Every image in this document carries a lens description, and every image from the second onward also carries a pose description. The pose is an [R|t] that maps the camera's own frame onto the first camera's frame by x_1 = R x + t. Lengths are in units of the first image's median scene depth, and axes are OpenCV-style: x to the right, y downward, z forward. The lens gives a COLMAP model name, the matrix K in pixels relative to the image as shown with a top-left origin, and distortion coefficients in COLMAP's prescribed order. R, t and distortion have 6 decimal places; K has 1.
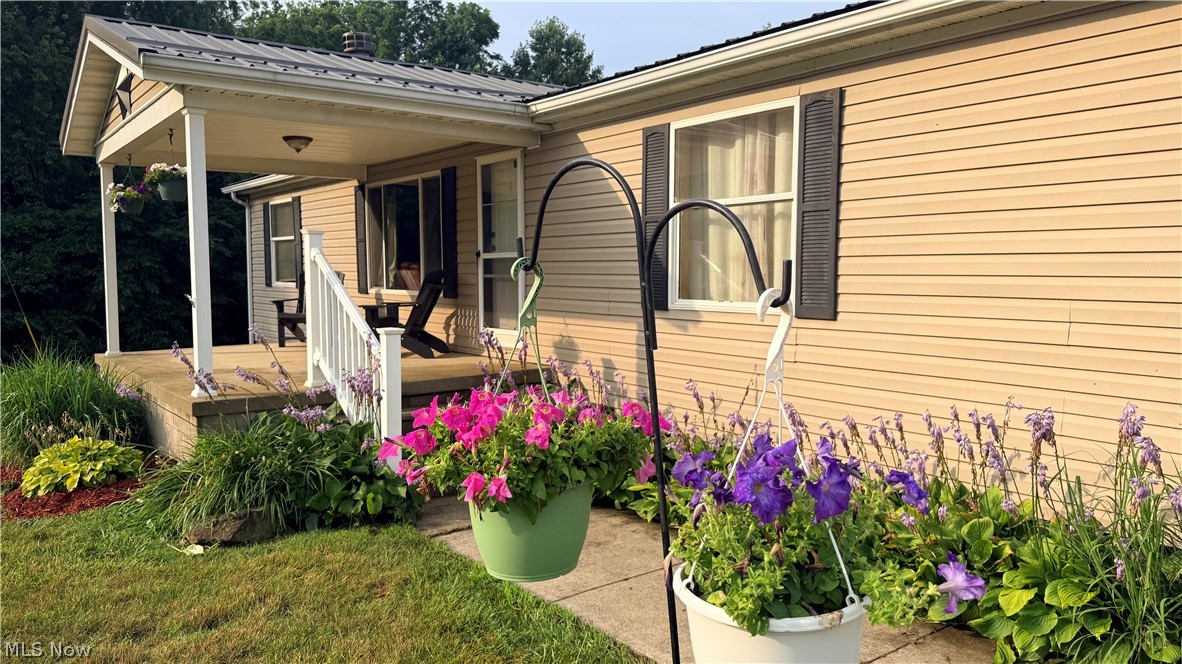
lens RADIAL K [[842.9, 0, 586.4], [0, 842.9, 335.0], [0, 0, 1]] dist [0.010640, -0.020441]
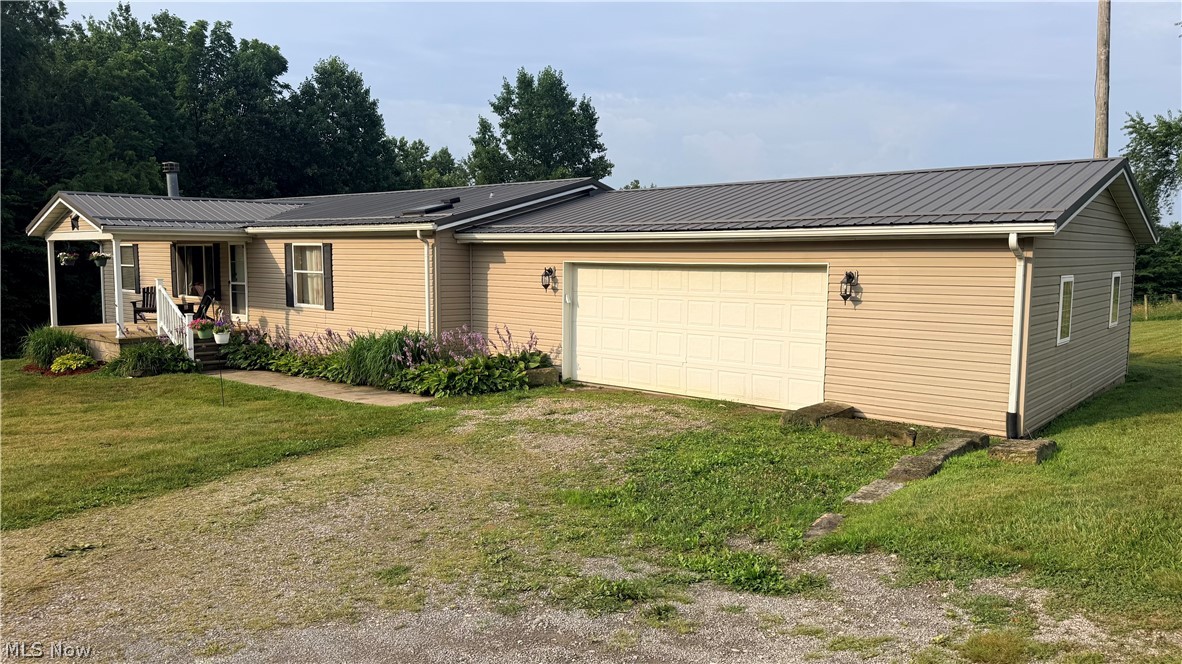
lens RADIAL K [[842.9, 0, 600.9], [0, 842.9, 329.3], [0, 0, 1]] dist [0.010640, -0.020441]
pose [[0.975677, -0.010568, 0.218956, 0.364953], [0.008226, 0.999899, 0.011604, 0.016254], [-0.219057, -0.009520, 0.975666, -1.525240]]
